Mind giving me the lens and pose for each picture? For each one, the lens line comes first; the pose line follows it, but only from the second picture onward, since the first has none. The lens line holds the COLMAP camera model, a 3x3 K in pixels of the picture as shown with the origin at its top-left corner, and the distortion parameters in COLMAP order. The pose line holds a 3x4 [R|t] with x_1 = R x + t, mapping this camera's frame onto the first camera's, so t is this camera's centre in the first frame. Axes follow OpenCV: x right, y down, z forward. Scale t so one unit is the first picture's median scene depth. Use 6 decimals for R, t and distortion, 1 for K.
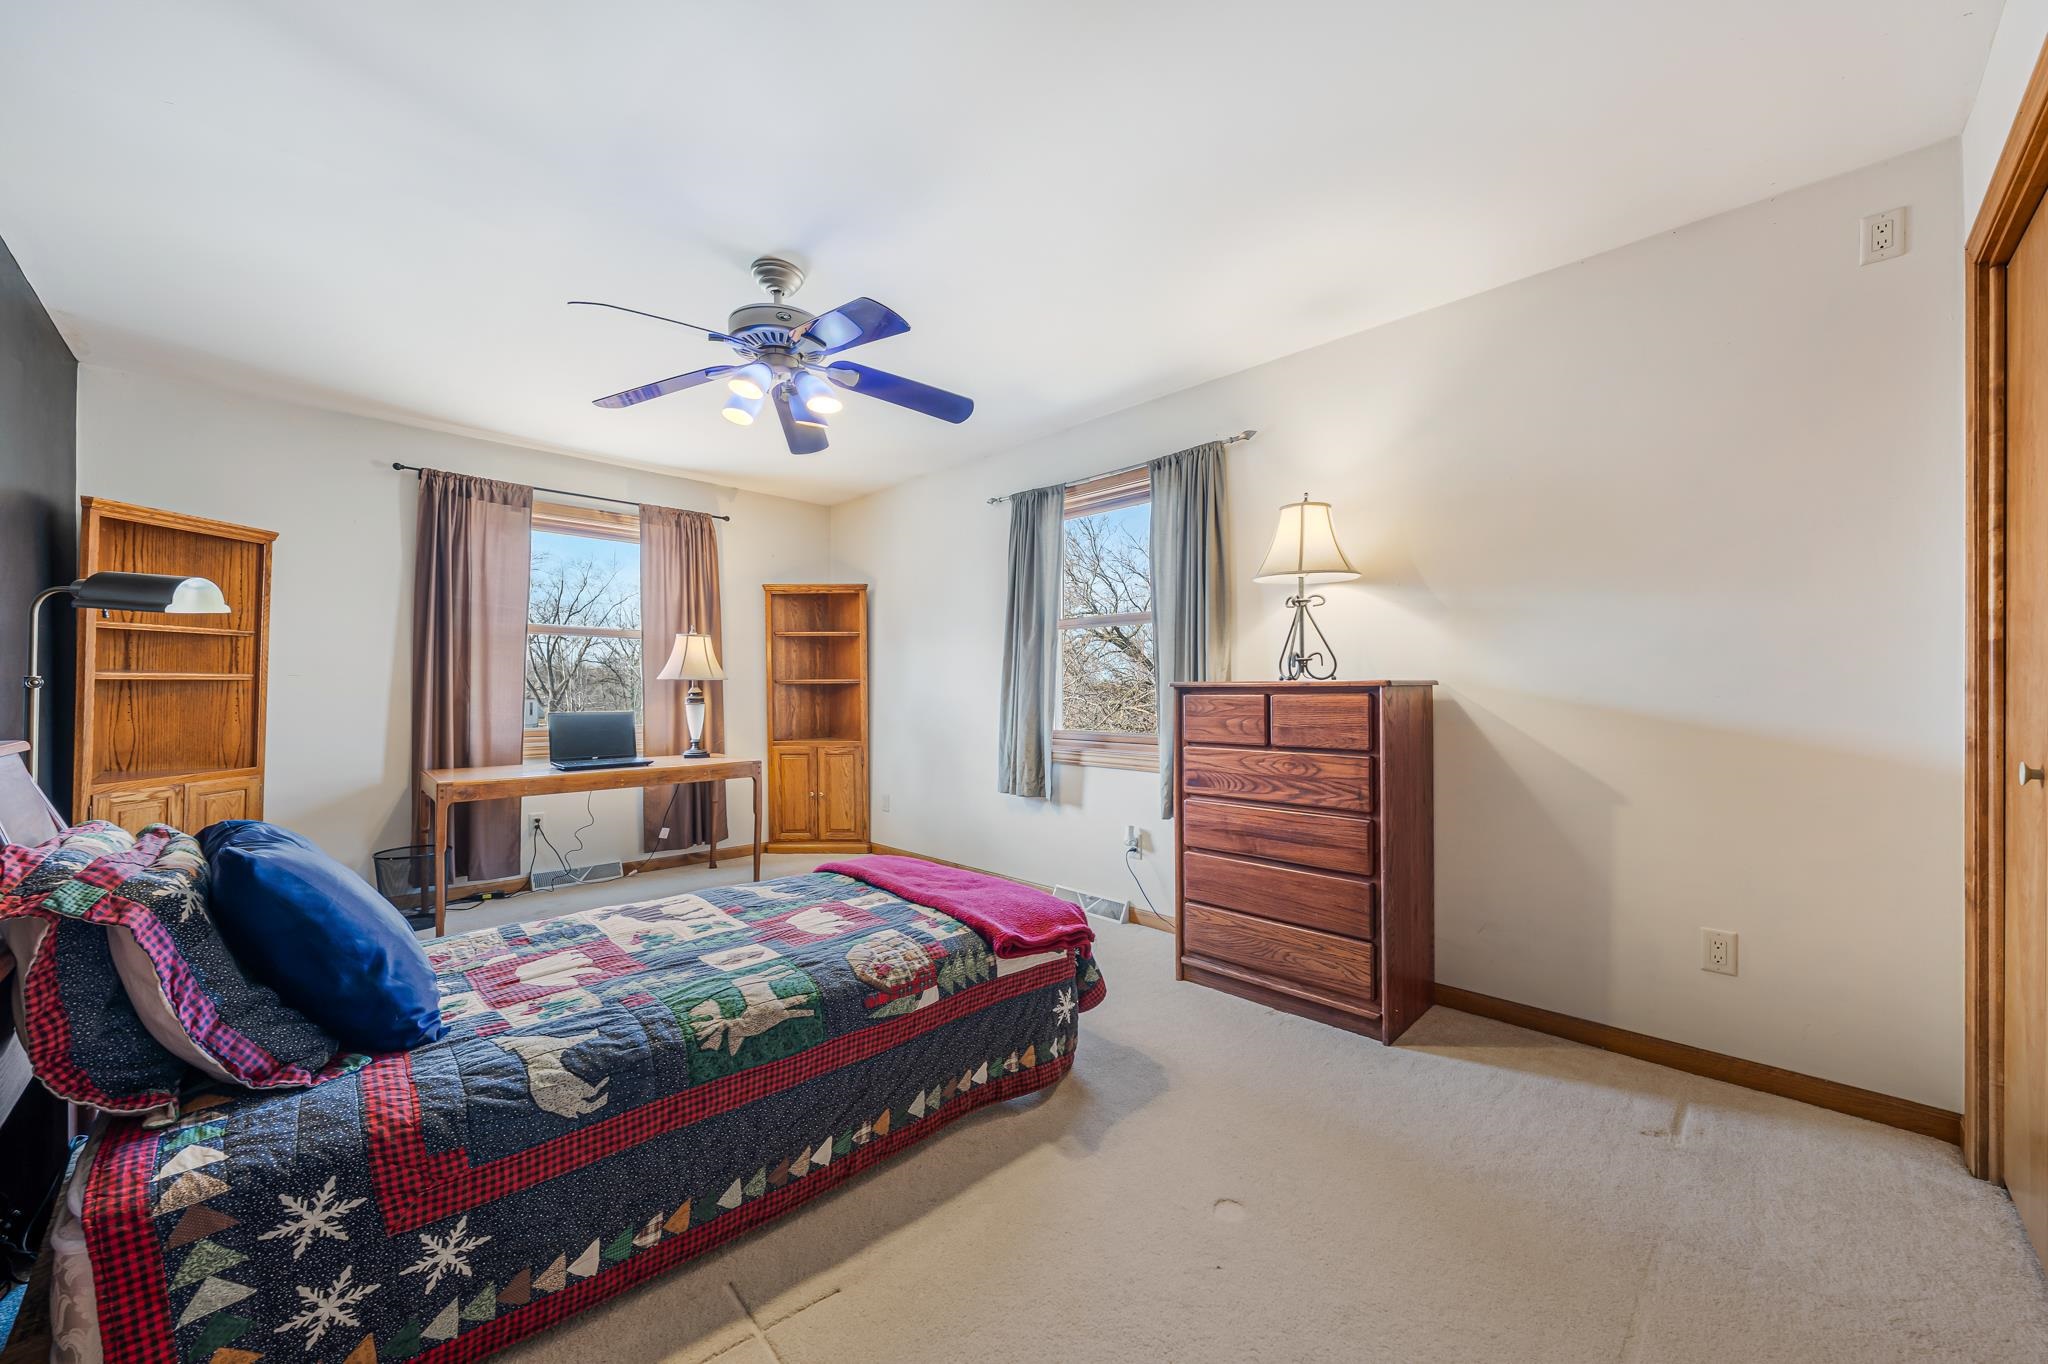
lens RADIAL K [[732.1, 0, 1023.3], [0, 732.1, 687.6], [0, 0, 1]] dist [0.000681, 0.000097]
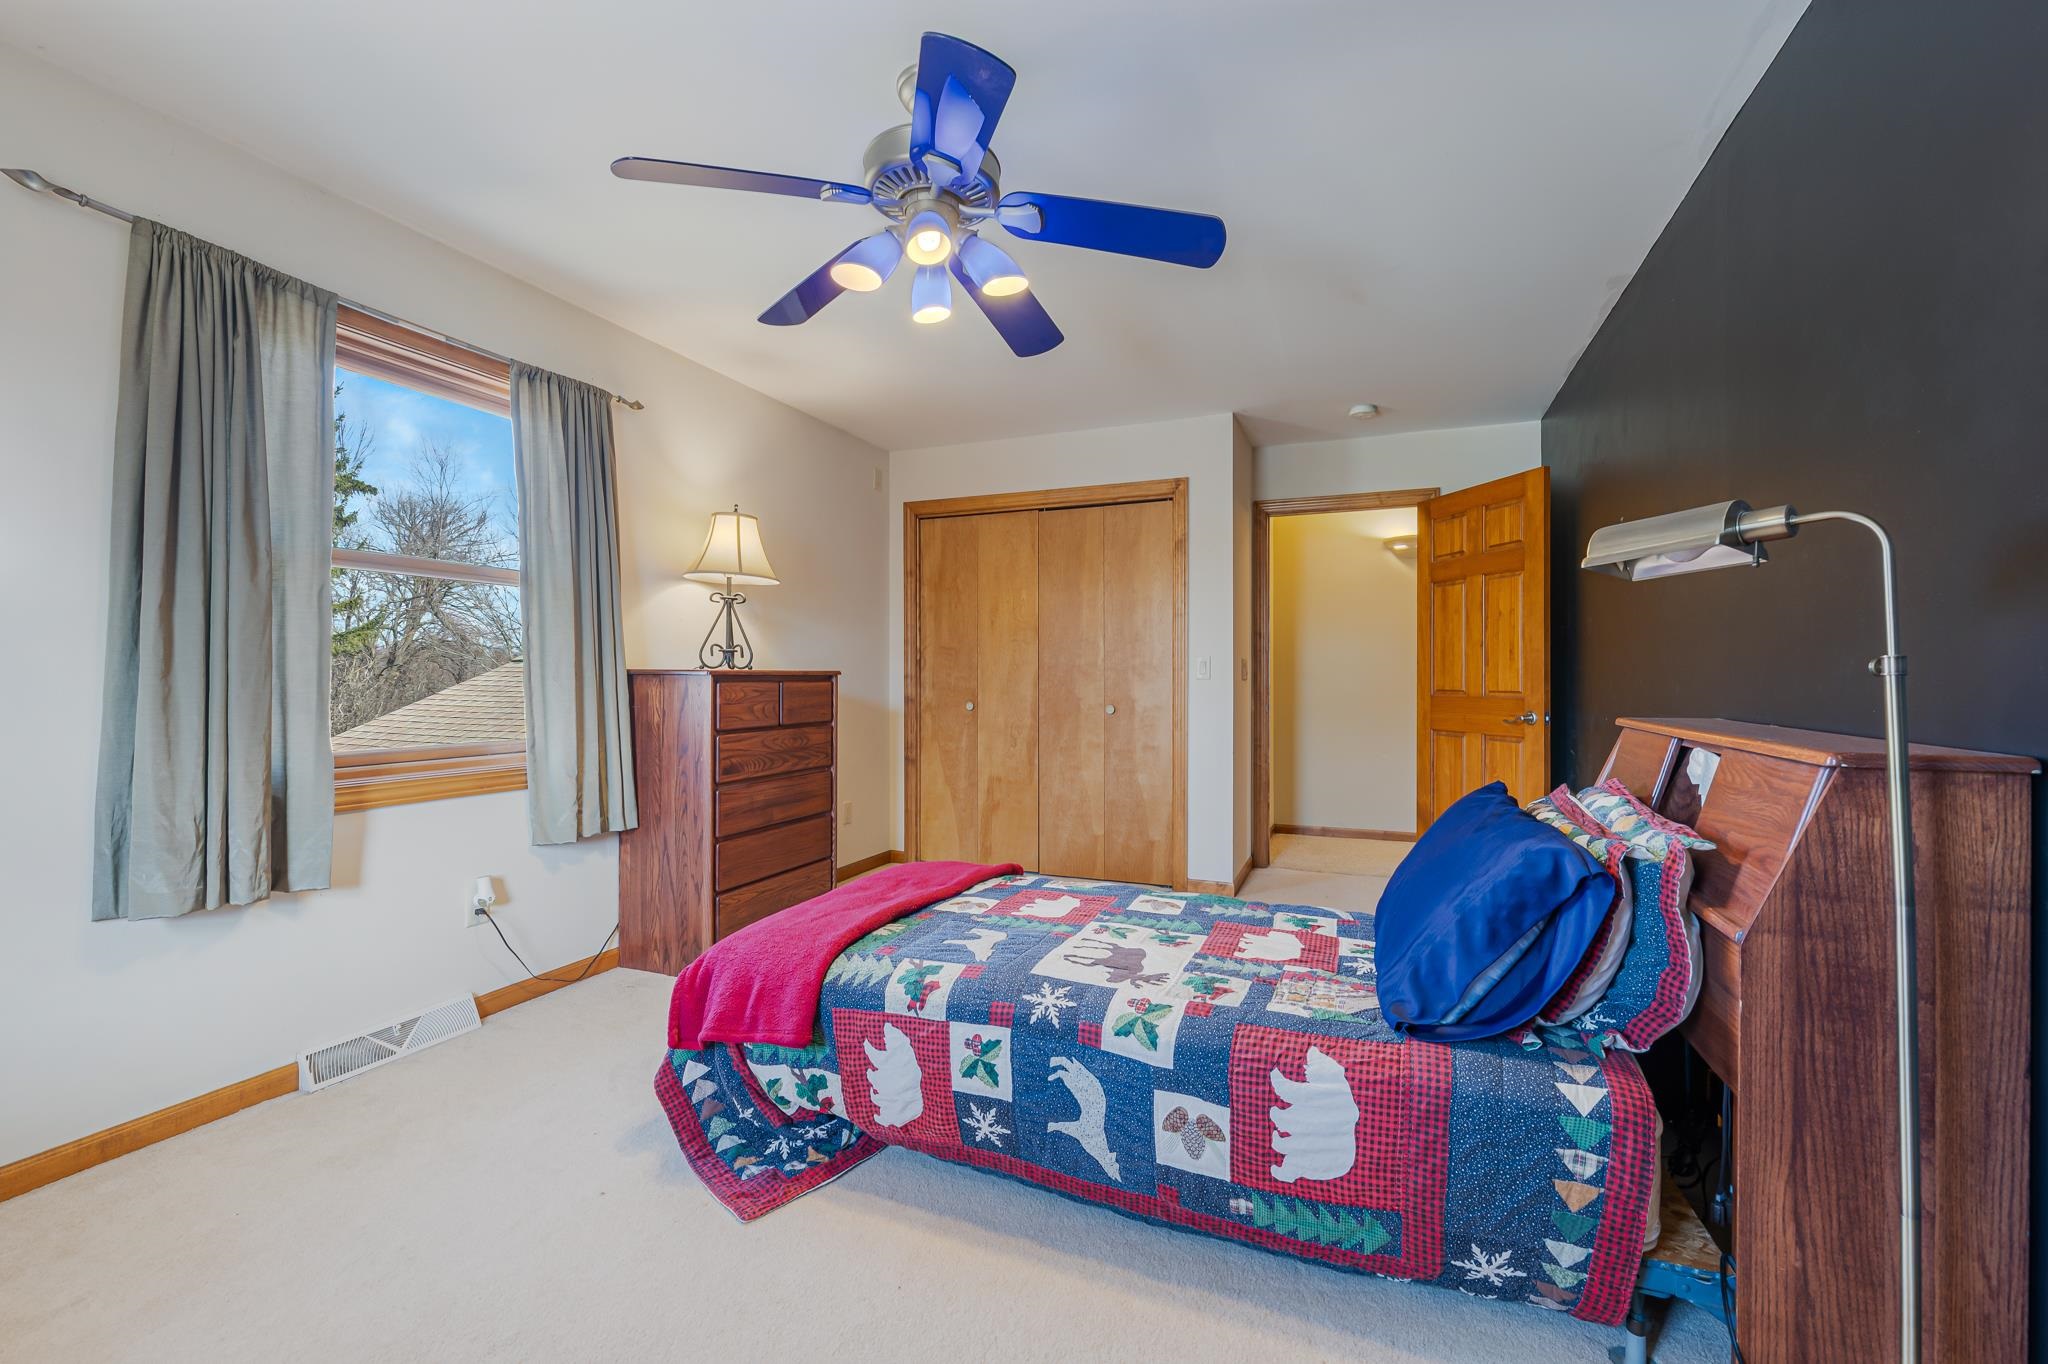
lens RADIAL K [[781.1, 0, 1024.6], [0, 781.1, 685.1], [0, 0, 1]] dist [0.000022, -0.000023]
pose [[-0.339770, -0.008463, 0.940470, -1.026318], [-0.002640, 0.999964, 0.008044, 0.003660], [-0.940505, 0.000251, -0.339780, 1.121477]]
